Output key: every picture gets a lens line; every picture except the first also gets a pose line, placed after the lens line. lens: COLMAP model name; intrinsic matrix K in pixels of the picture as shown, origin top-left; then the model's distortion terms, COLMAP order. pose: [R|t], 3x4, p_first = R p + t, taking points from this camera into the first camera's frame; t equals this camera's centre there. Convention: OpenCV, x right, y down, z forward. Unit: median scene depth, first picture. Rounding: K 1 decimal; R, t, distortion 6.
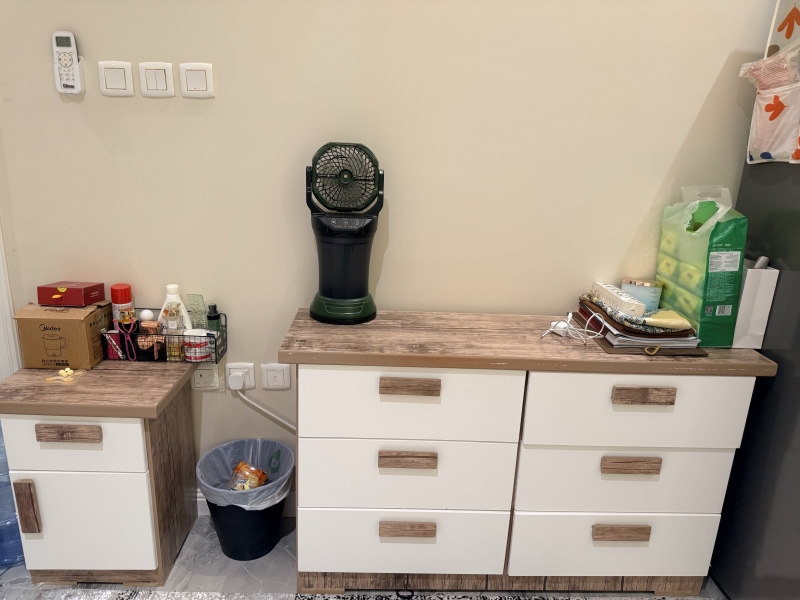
lens RADIAL K [[550.2, 0, 400.5], [0, 550.2, 301.8], [0, 0, 1]] dist [0.007792, -0.023072]
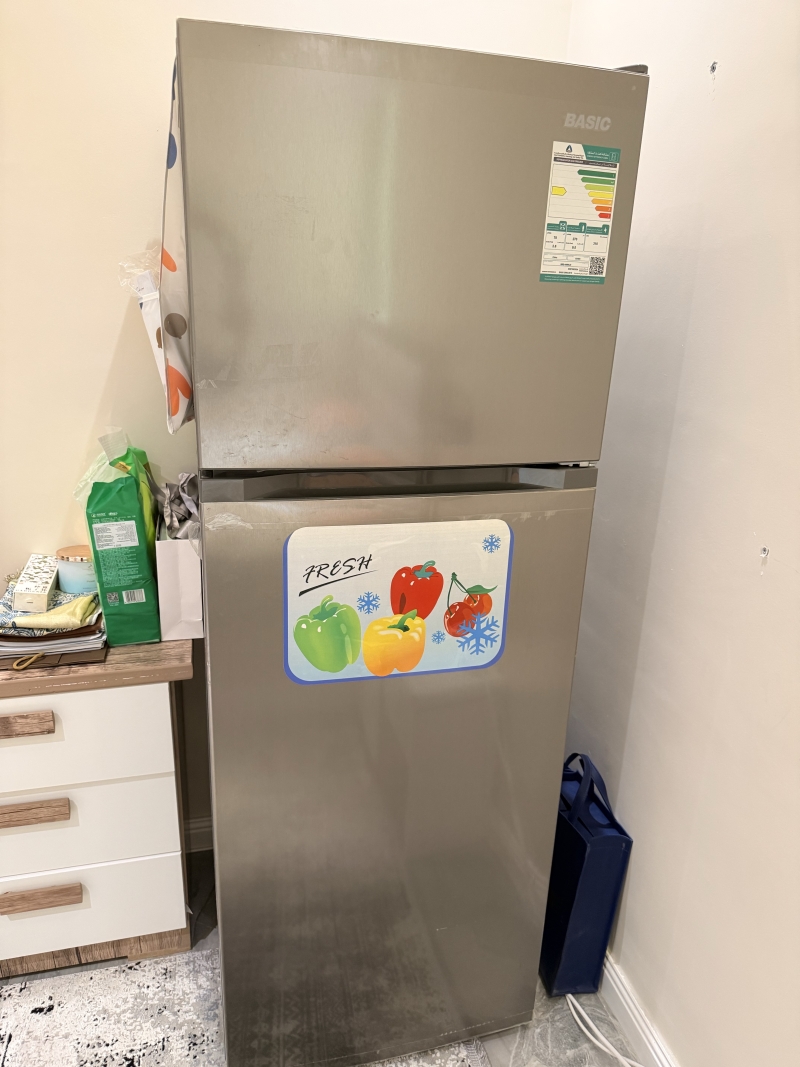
lens RADIAL K [[733.9, 0, 399.2], [0, 733.9, 532.8], [0, 0, 1]] dist [0.007792, -0.023072]
pose [[0.972020, -0.076452, 0.222110, 0.731397], [0.065069, 0.996186, 0.058133, -0.107531], [-0.225708, -0.042054, 0.973287, -0.061499]]
